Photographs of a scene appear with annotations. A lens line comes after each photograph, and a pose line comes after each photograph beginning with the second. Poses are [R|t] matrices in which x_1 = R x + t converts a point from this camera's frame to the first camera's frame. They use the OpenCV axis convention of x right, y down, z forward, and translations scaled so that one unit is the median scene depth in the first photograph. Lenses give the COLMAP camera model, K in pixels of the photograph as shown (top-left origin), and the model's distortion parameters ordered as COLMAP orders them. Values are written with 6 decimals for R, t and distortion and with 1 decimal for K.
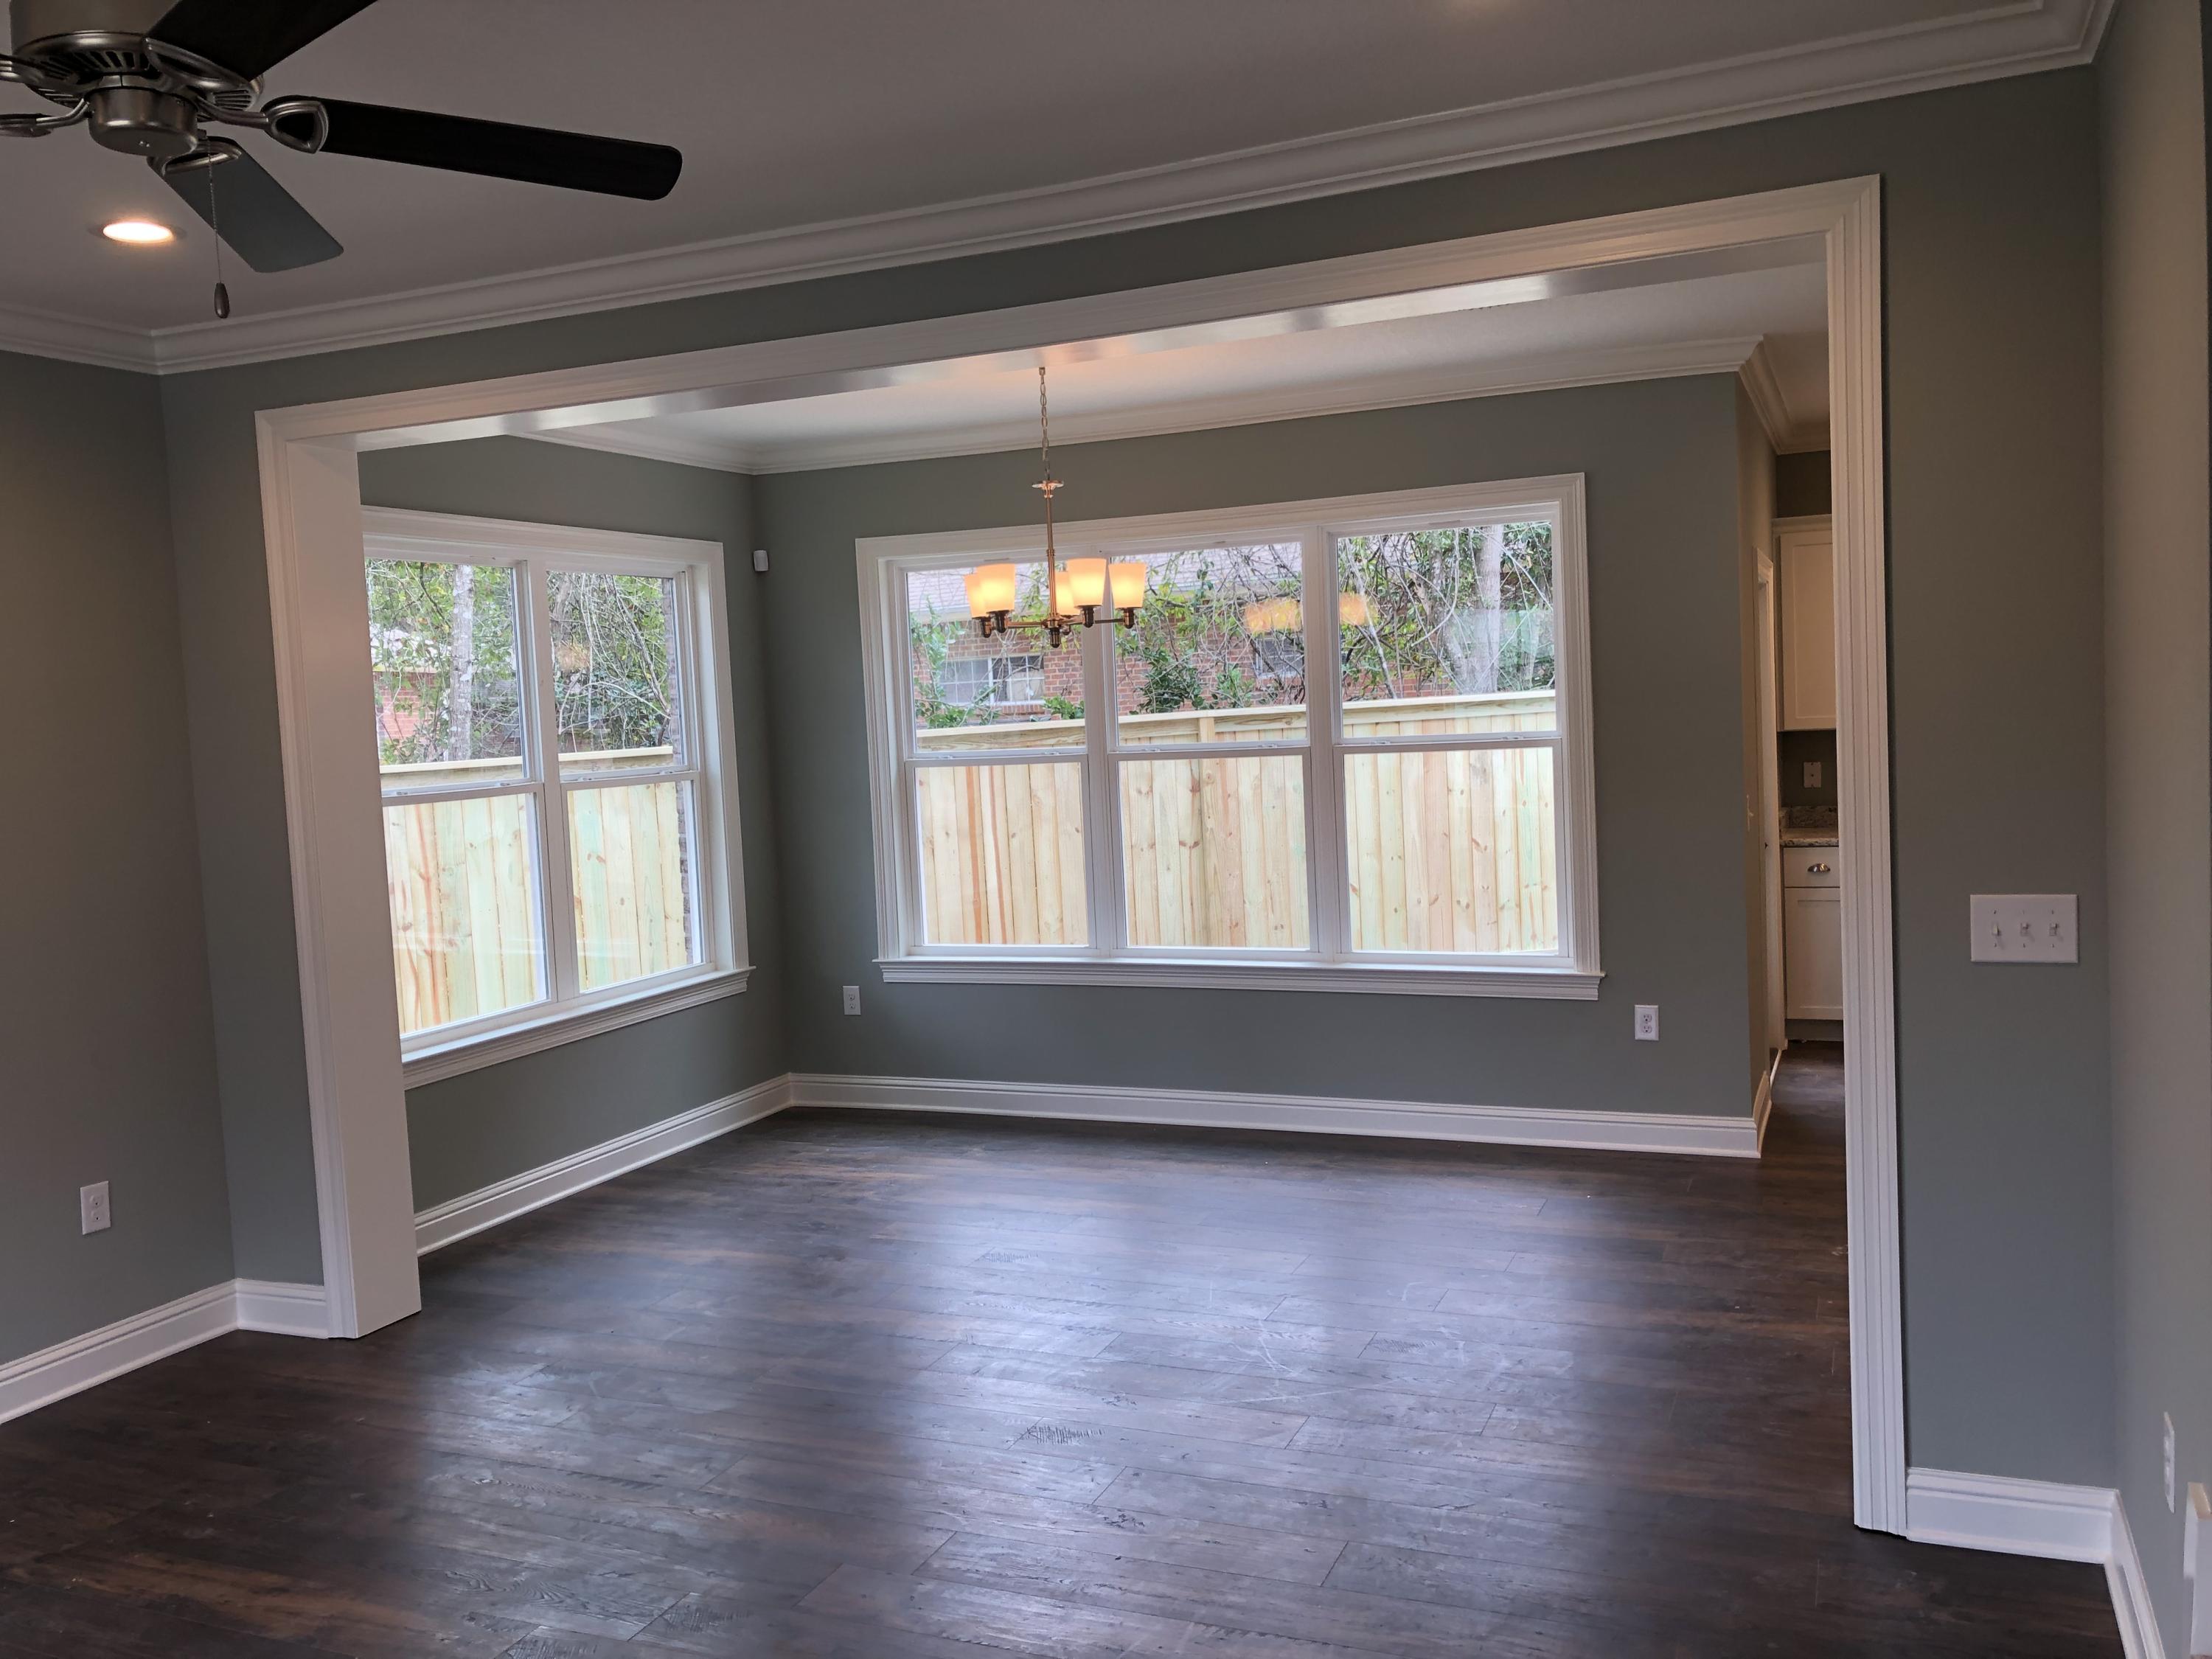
lens RADIAL K [[1800.1, 0, 1107.1], [0, 1800.1, 834.9], [0, 0, 1]] dist [0.090297, -0.193835]
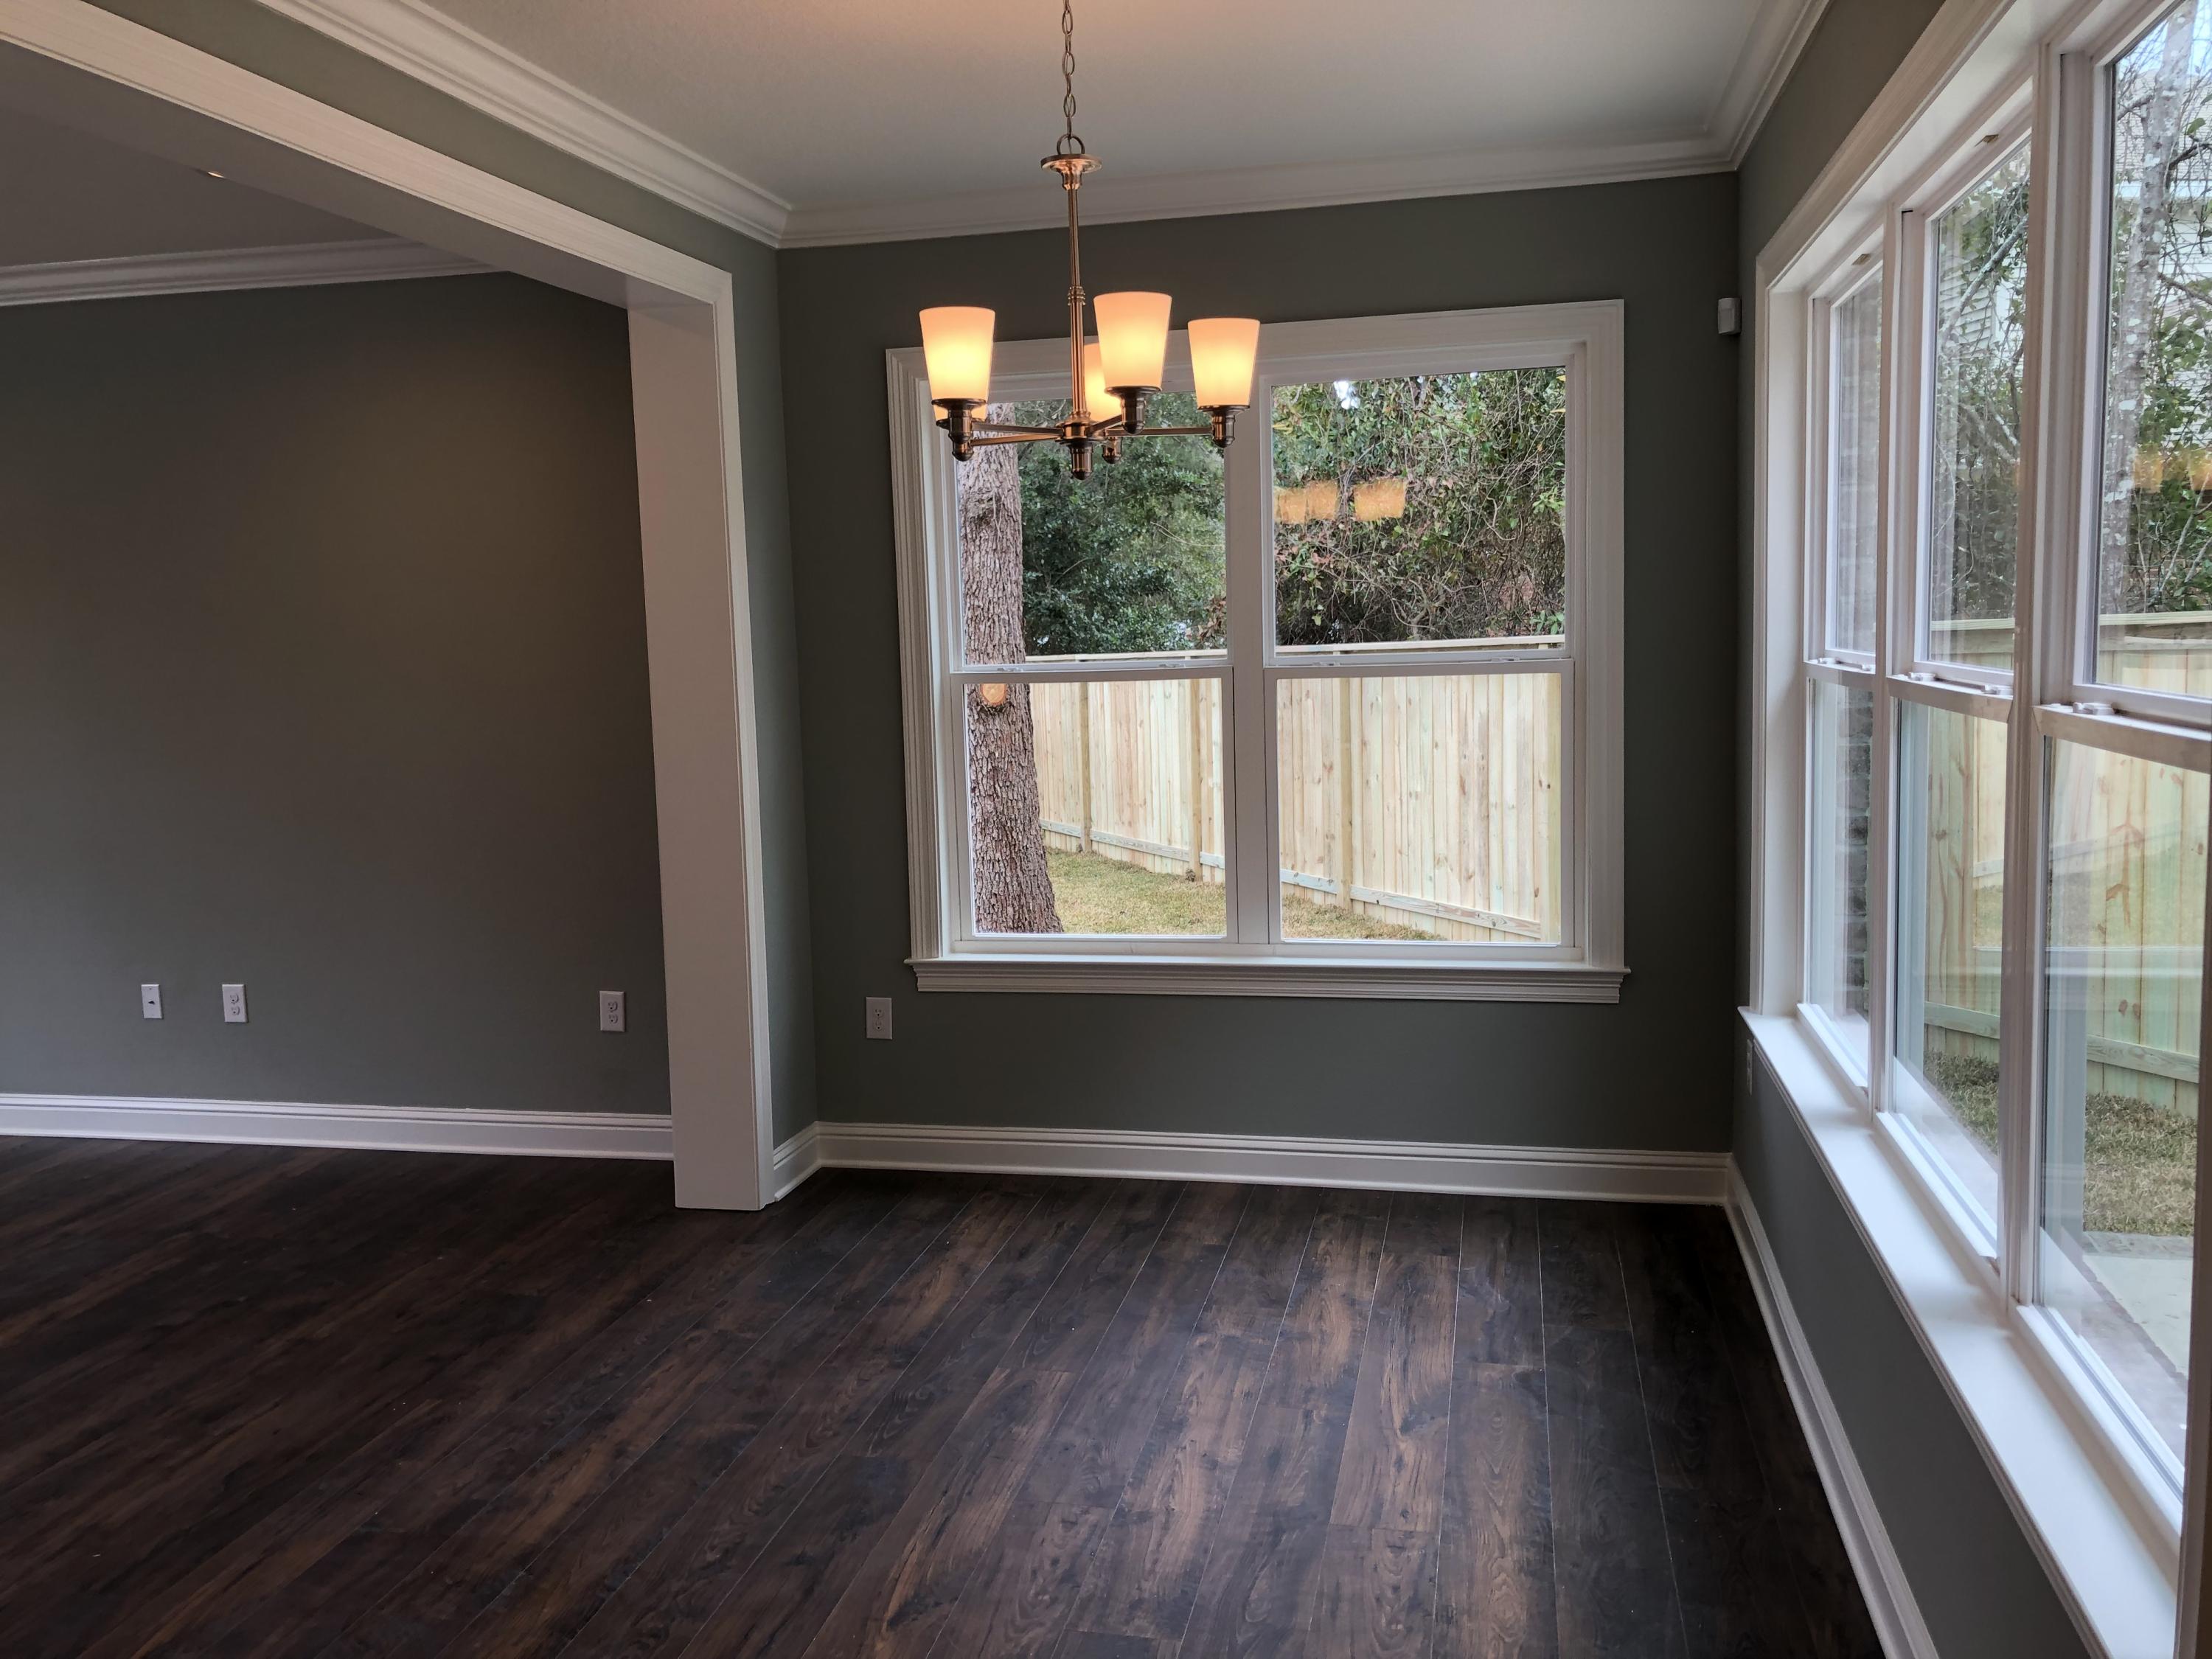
lens RADIAL K [[1819.3, 0, 1103.7], [0, 1819.3, 822.1], [0, 0, 1]] dist [-0.004248, -0.000074]
pose [[0.181671, 0.147873, -0.972178, 0.466222], [-0.050198, 0.988735, 0.141011, -0.071816], [0.982077, 0.023183, 0.187047, 0.828539]]
